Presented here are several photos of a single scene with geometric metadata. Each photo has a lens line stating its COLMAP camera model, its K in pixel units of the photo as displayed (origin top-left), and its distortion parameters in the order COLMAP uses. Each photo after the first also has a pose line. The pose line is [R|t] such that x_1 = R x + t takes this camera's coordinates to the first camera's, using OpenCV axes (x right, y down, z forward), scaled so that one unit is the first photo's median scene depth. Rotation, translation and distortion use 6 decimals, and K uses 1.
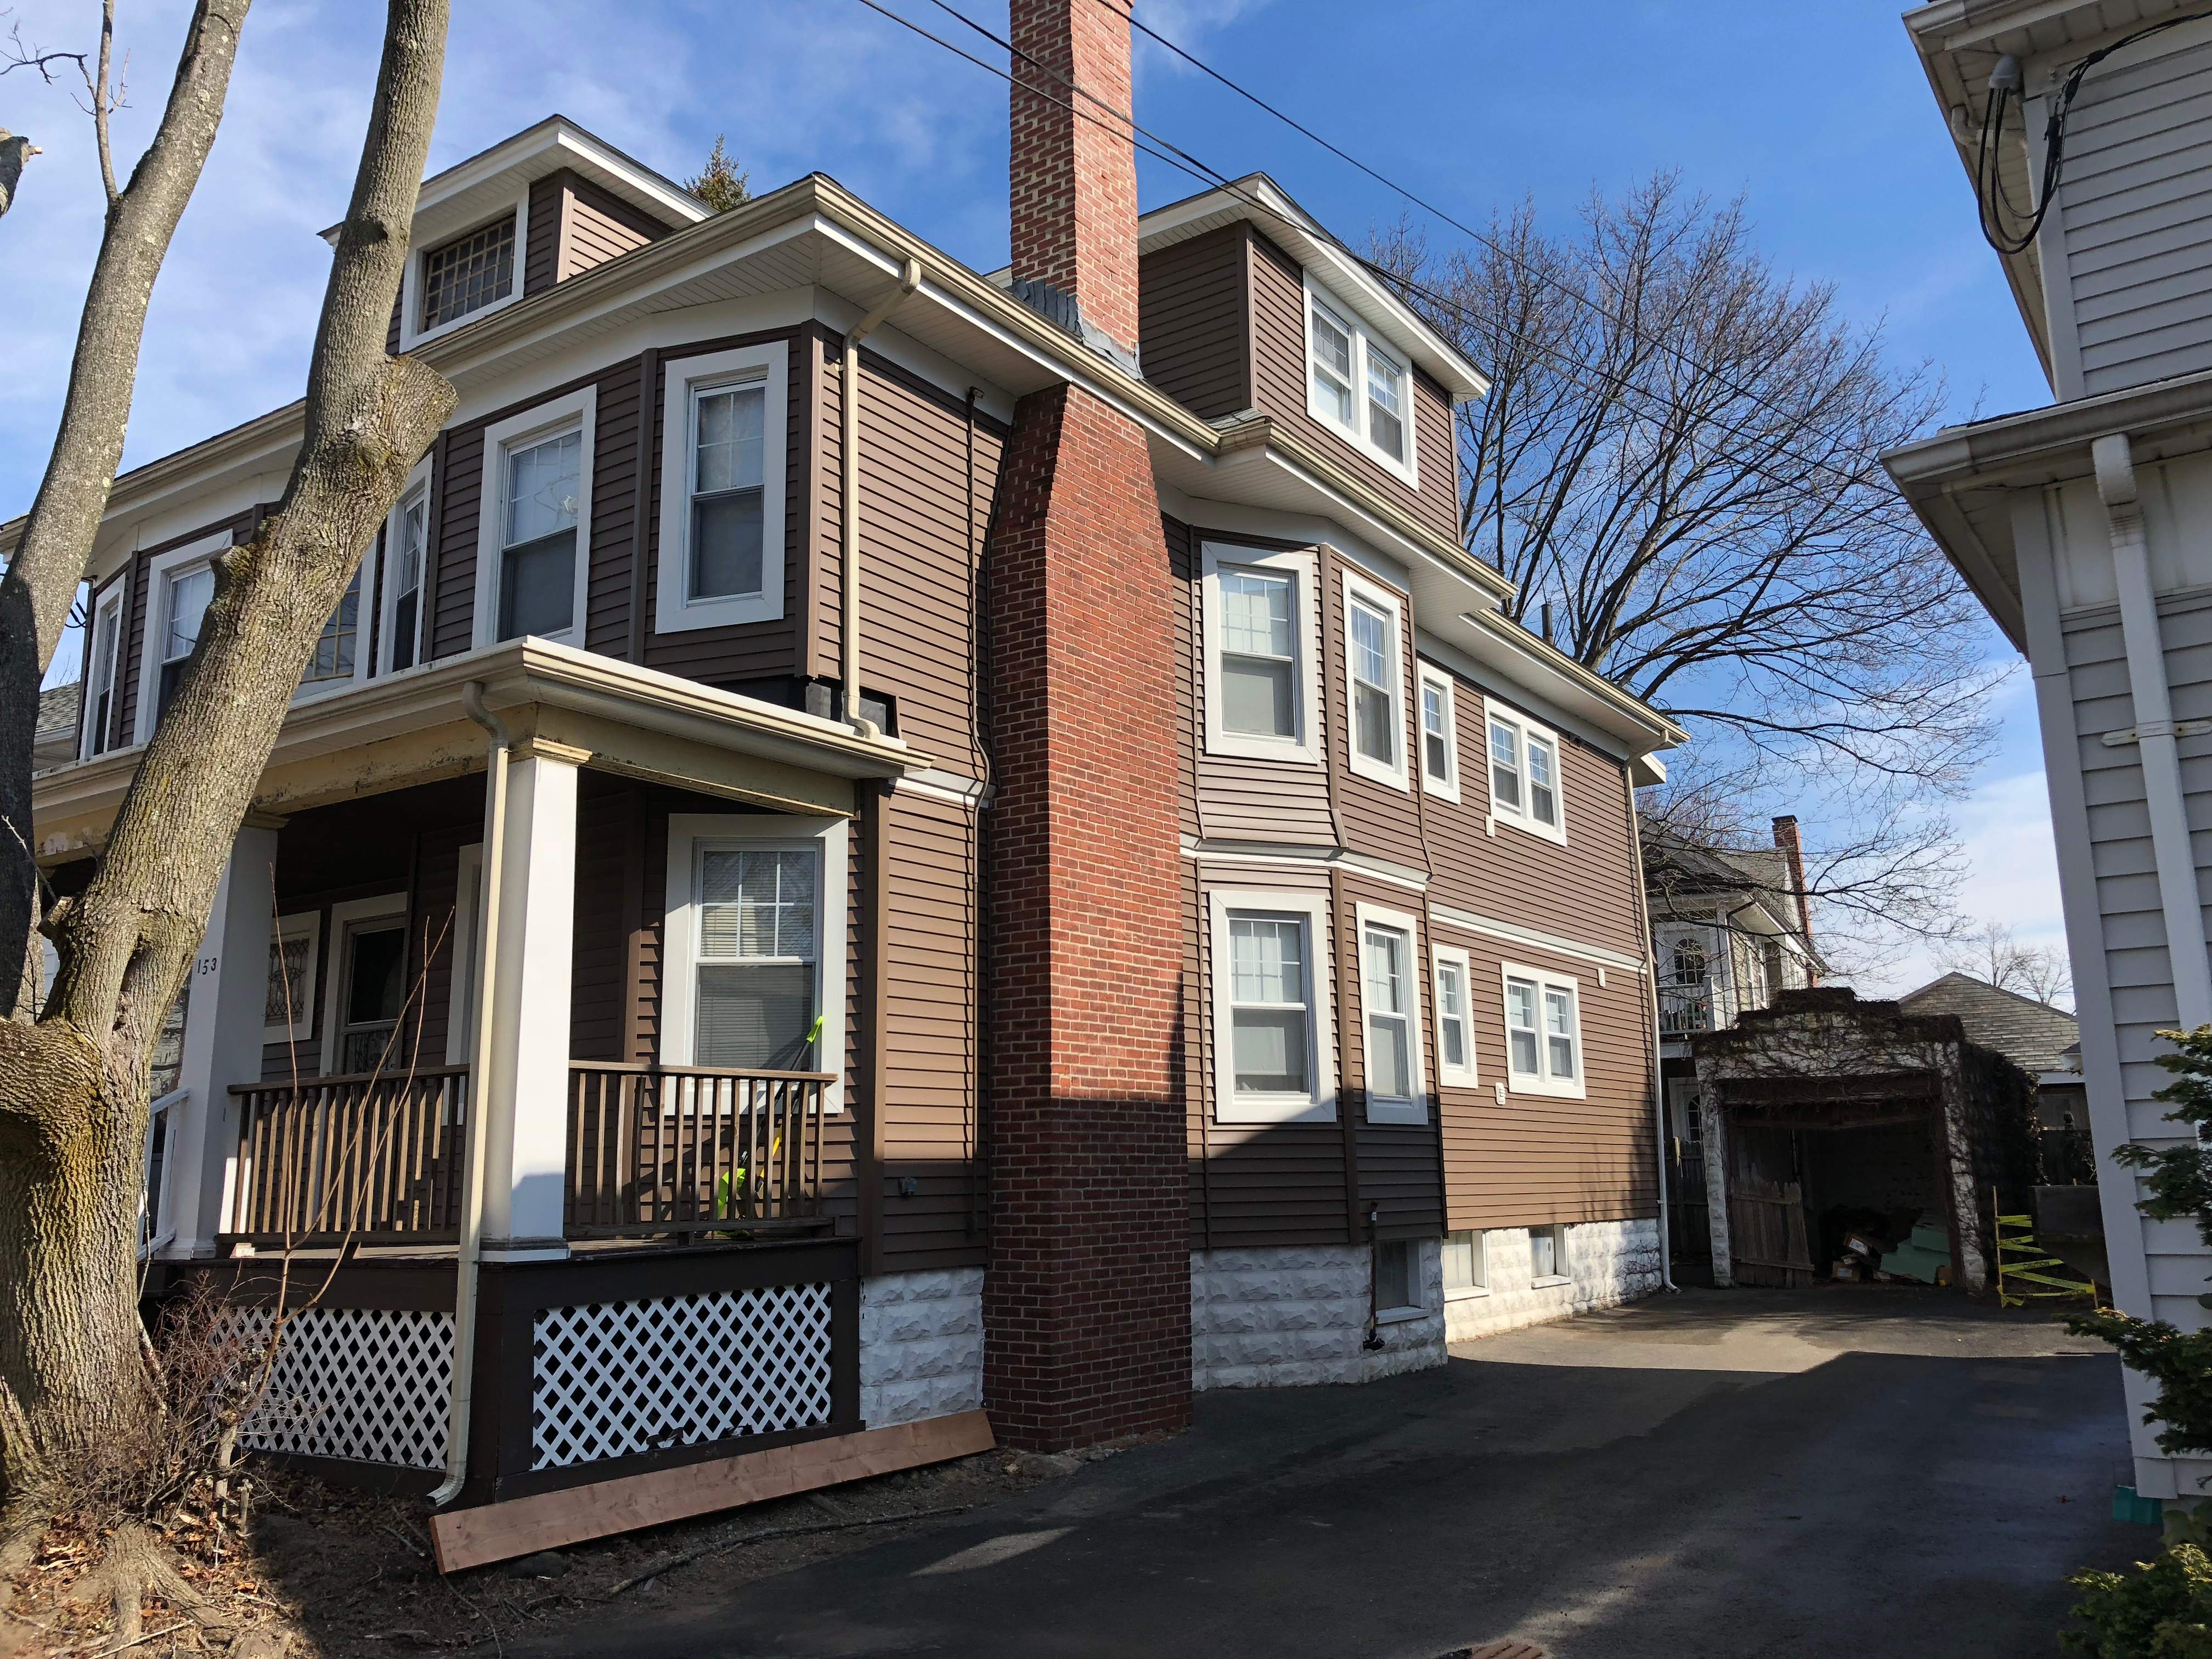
lens RADIAL K [[1797.5, 0, 1142.1], [0, 1797.5, 805.5], [0, 0, 1]] dist [0.091134, -0.100354]
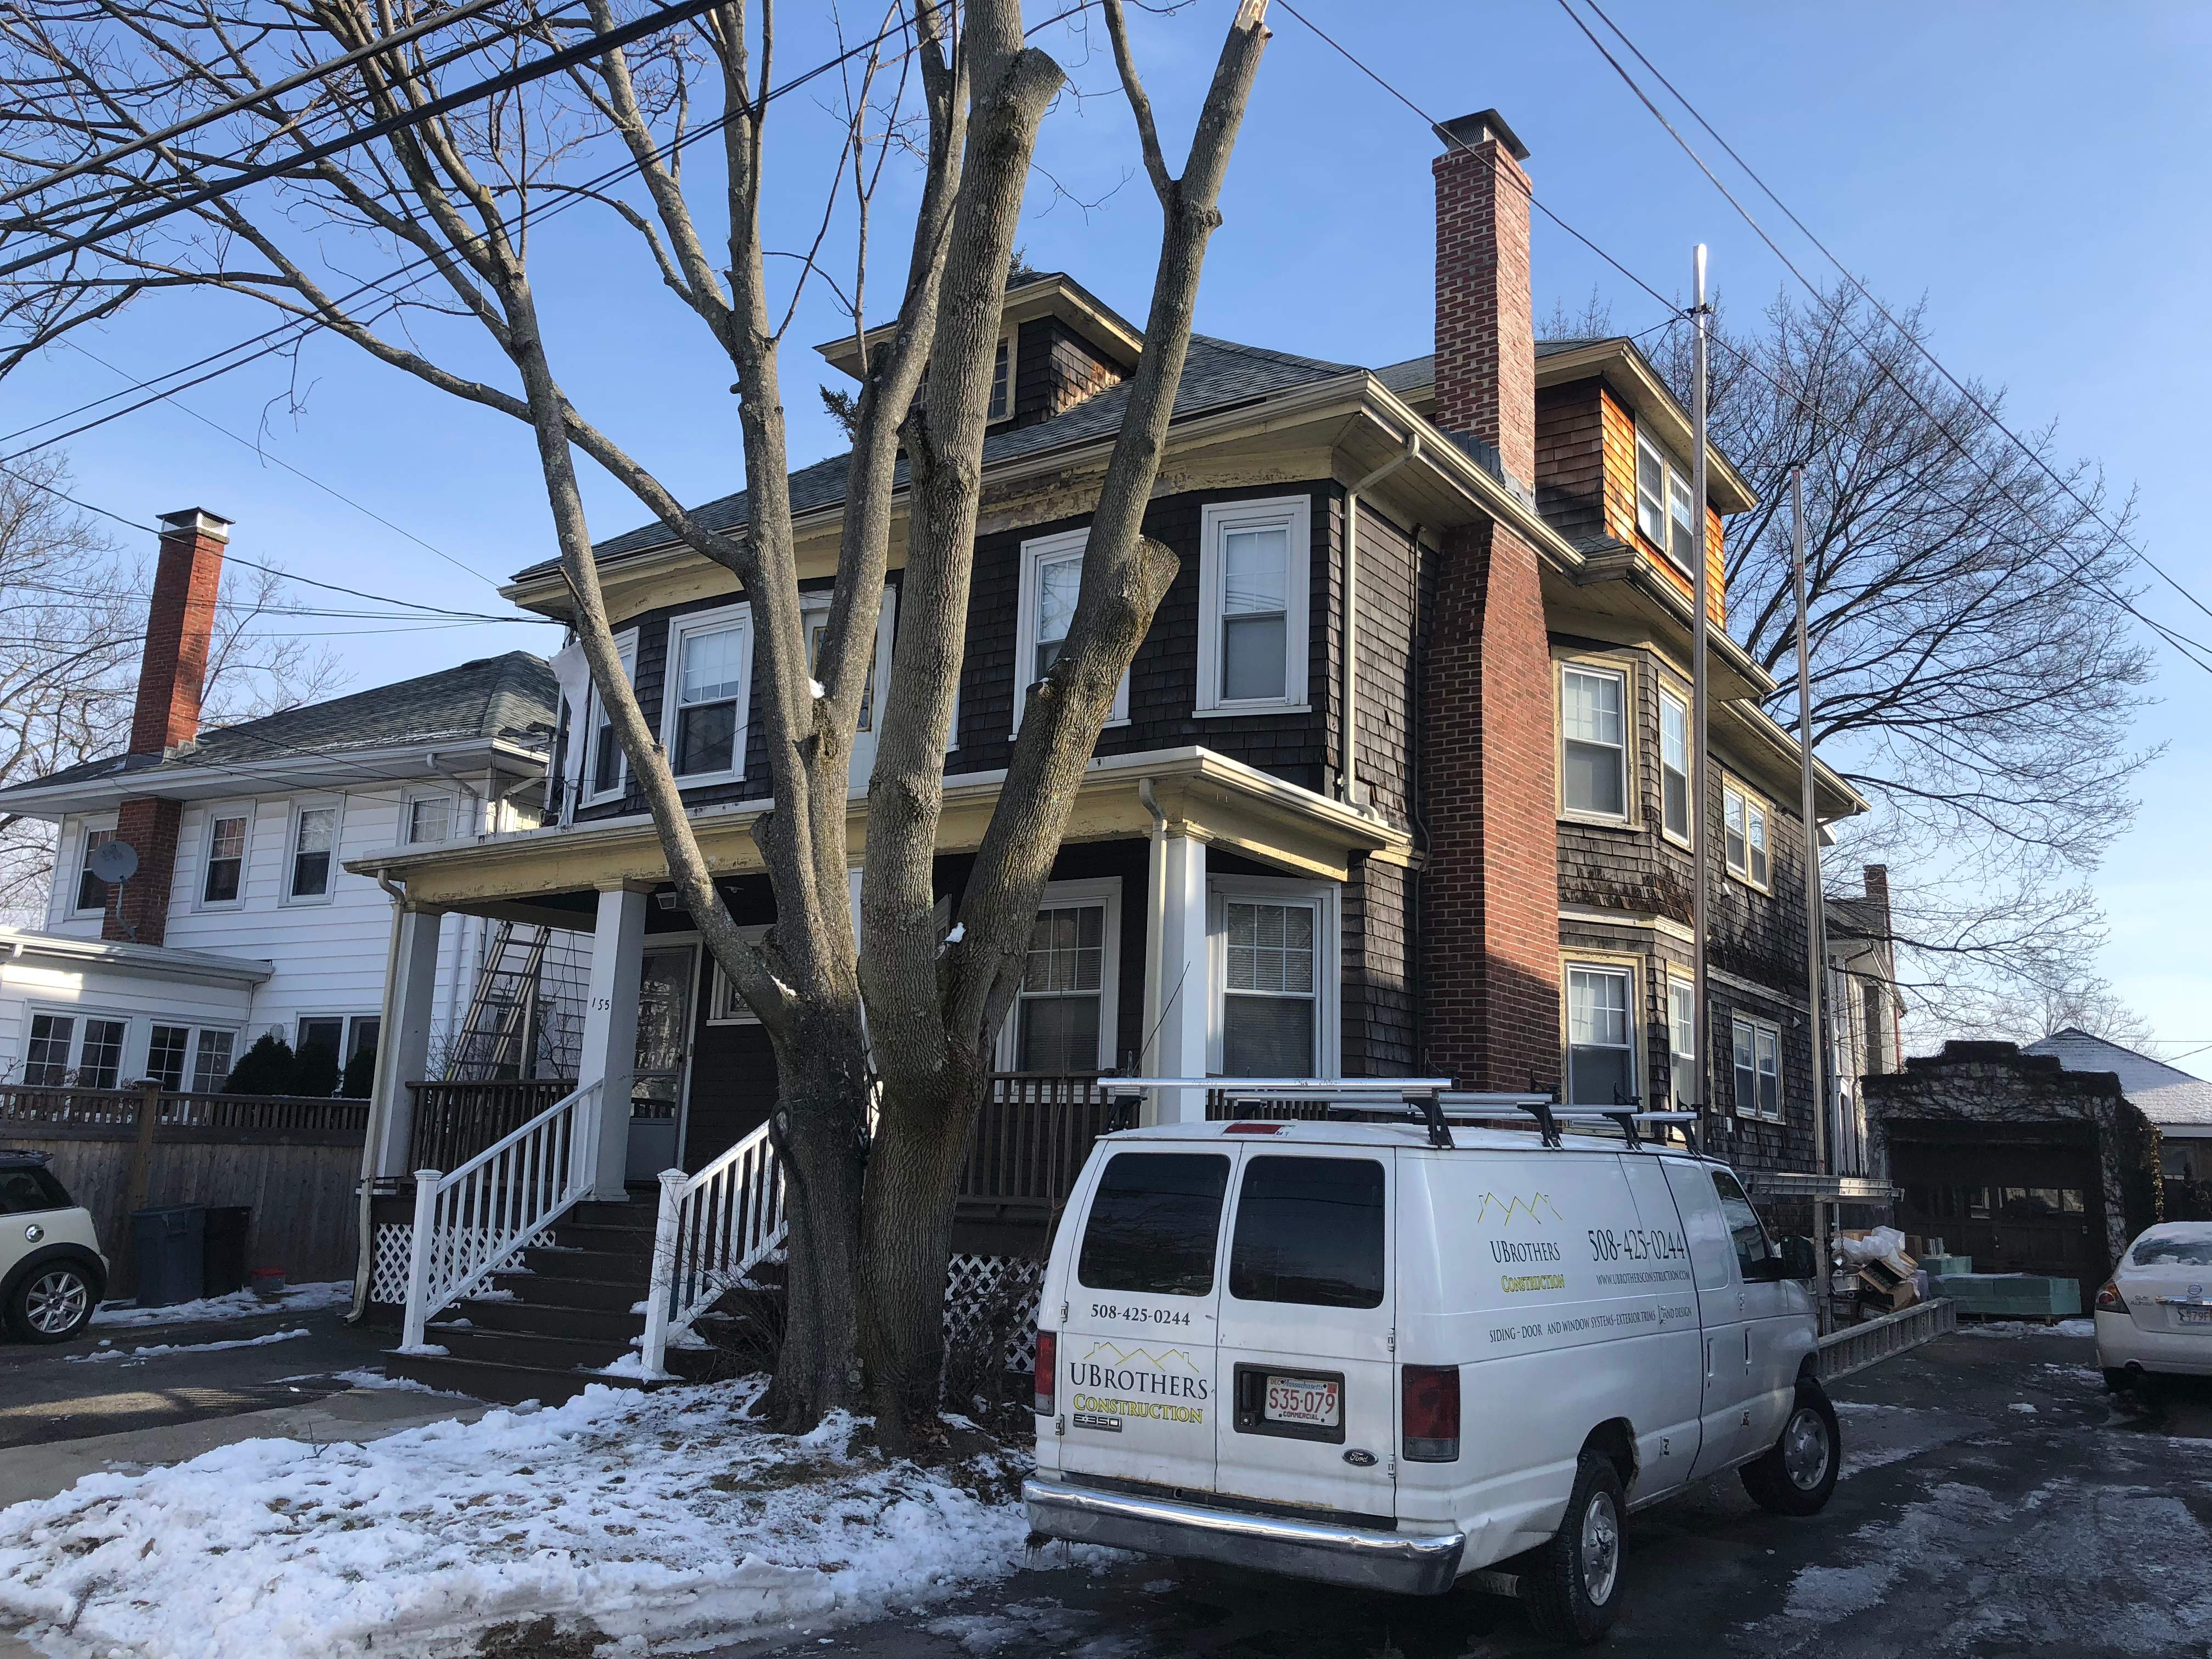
lens RADIAL K [[1767.7, 0, 1118.5], [0, 1767.7, 806.9], [0, 0, 1]] dist [0.063697, -0.079687]
pose [[0.998360, 0.052647, -0.022481, -0.241196], [-0.052541, 0.998605, 0.005309, -0.035706], [0.022729, -0.004119, 0.999733, -0.178192]]
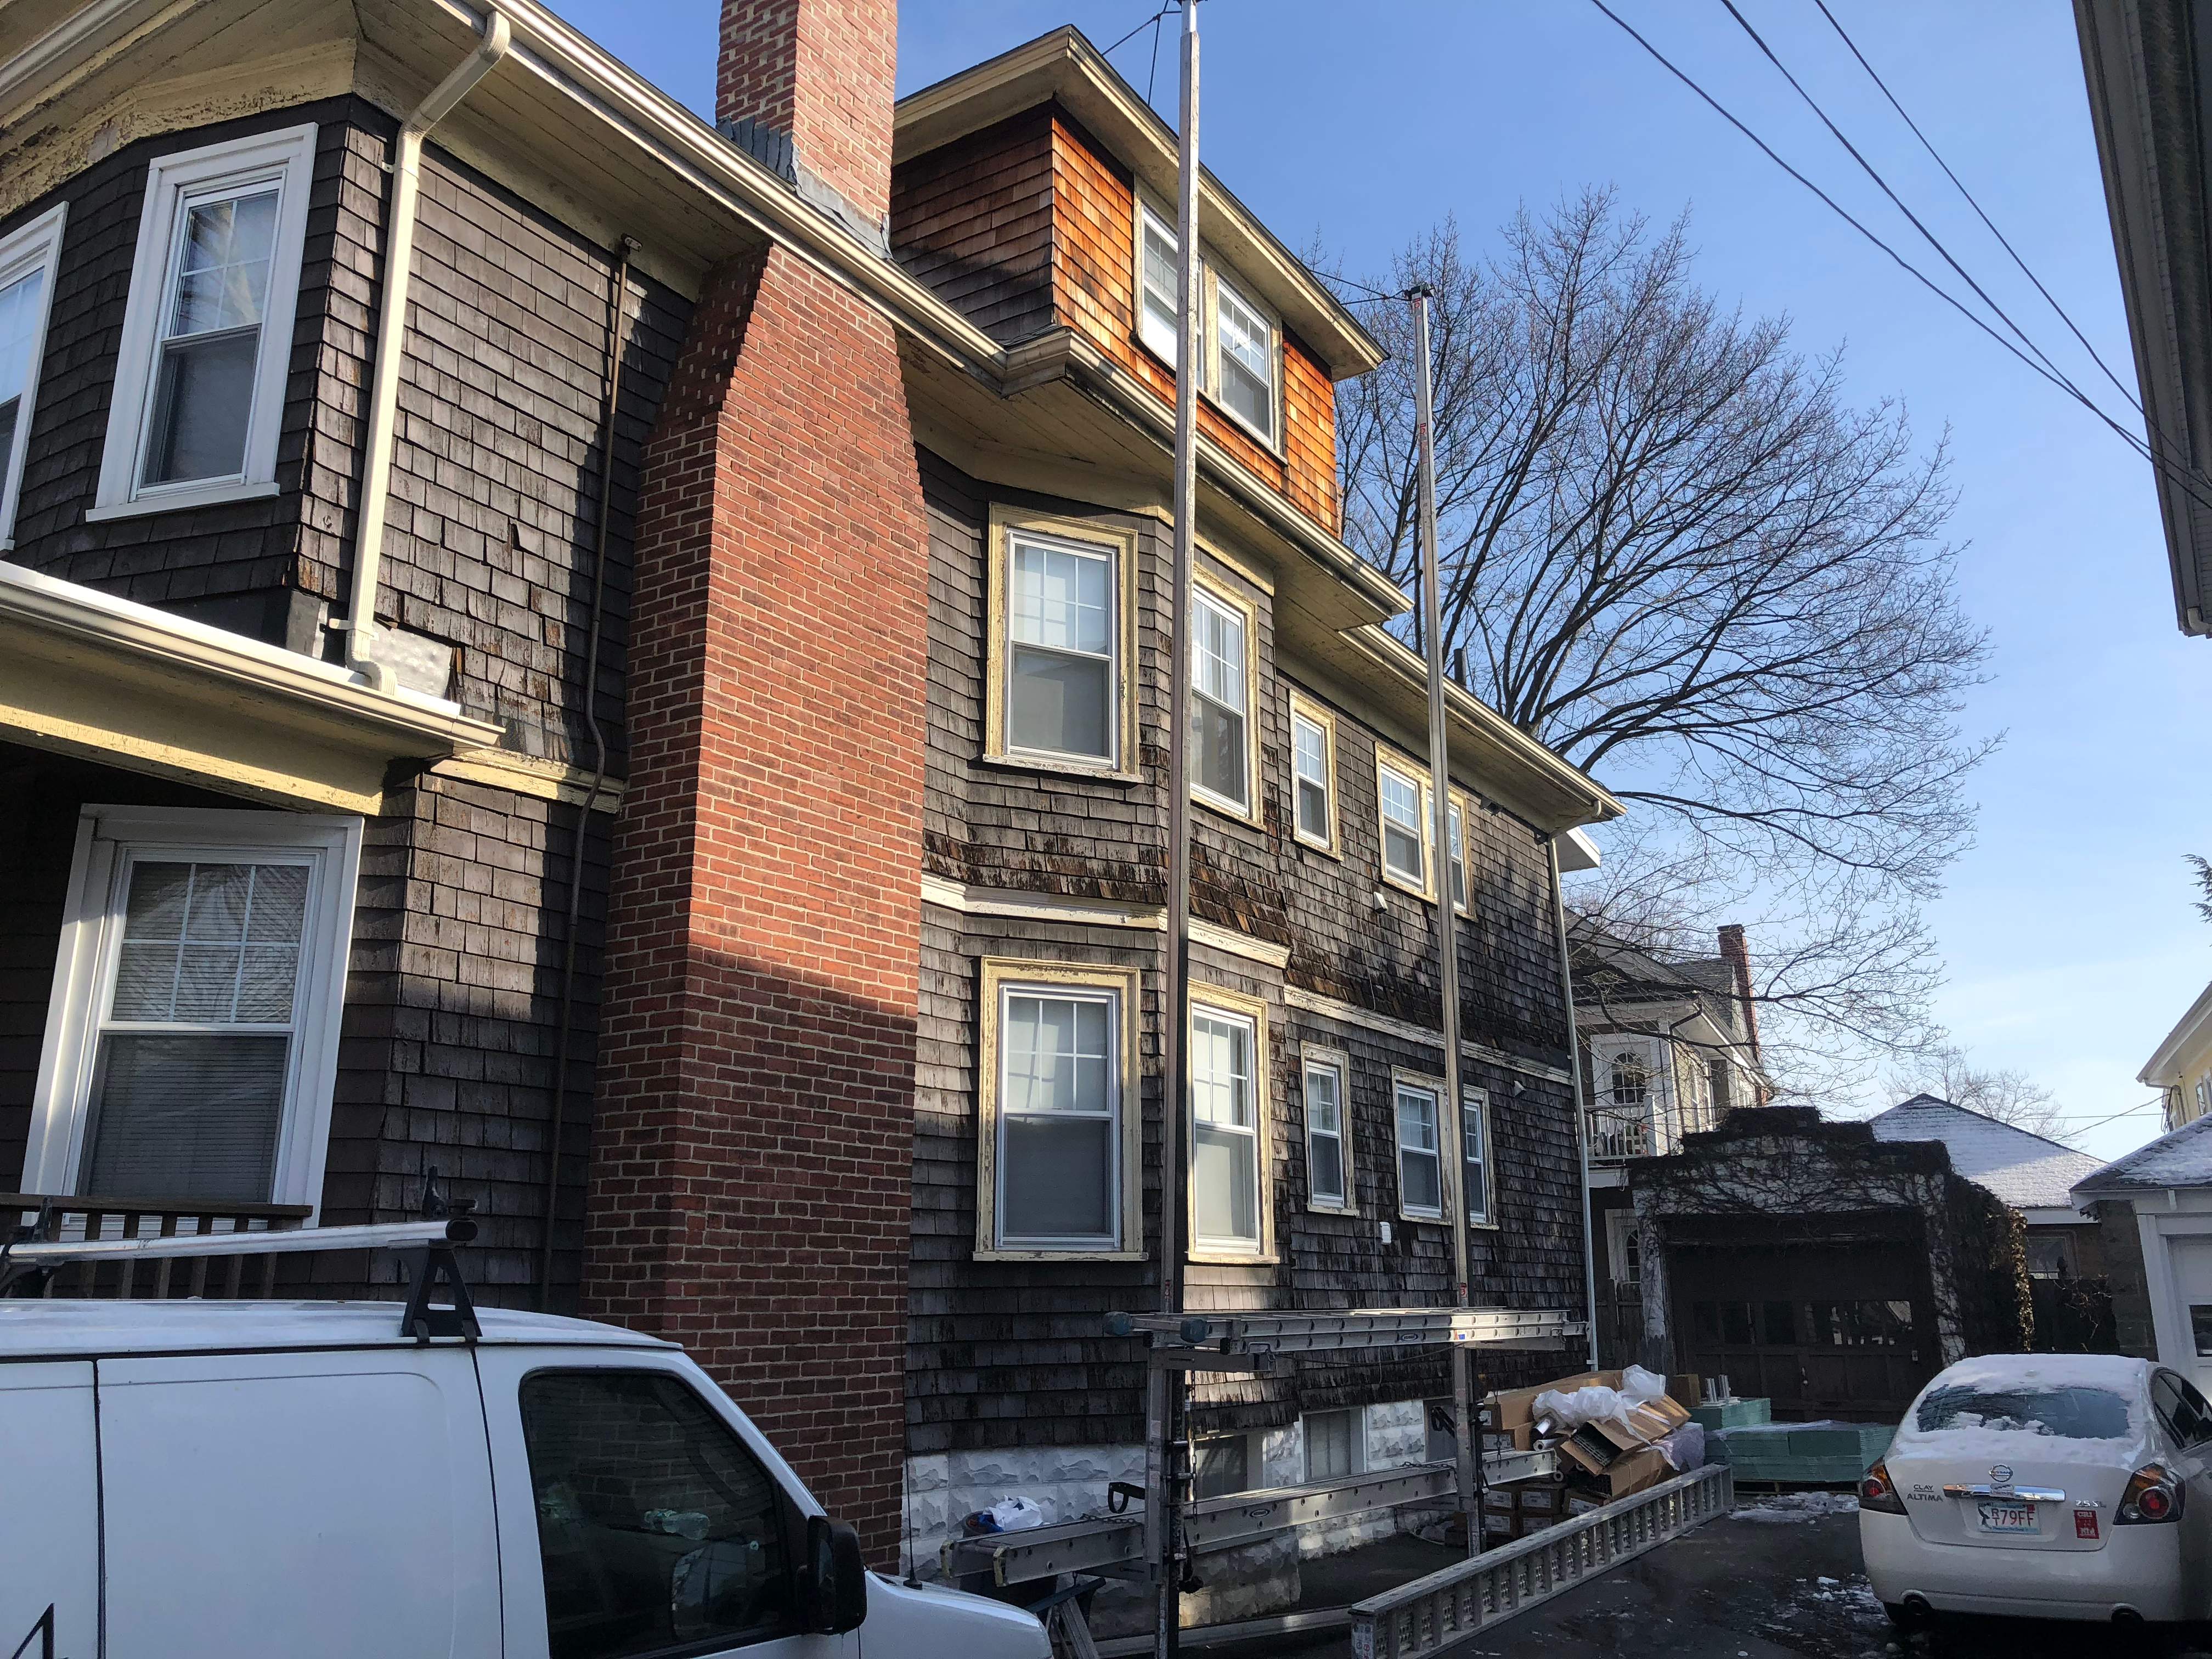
lens RADIAL K [[1800.2, 0, 1113.2], [0, 1800.2, 799.6], [0, 0, 1]] dist [0.057967, -0.098344]
pose [[0.999705, 0.019974, 0.013808, 0.086416], [-0.019039, 0.997714, -0.064836, 0.032461], [-0.015072, 0.064554, 0.997800, 0.272571]]
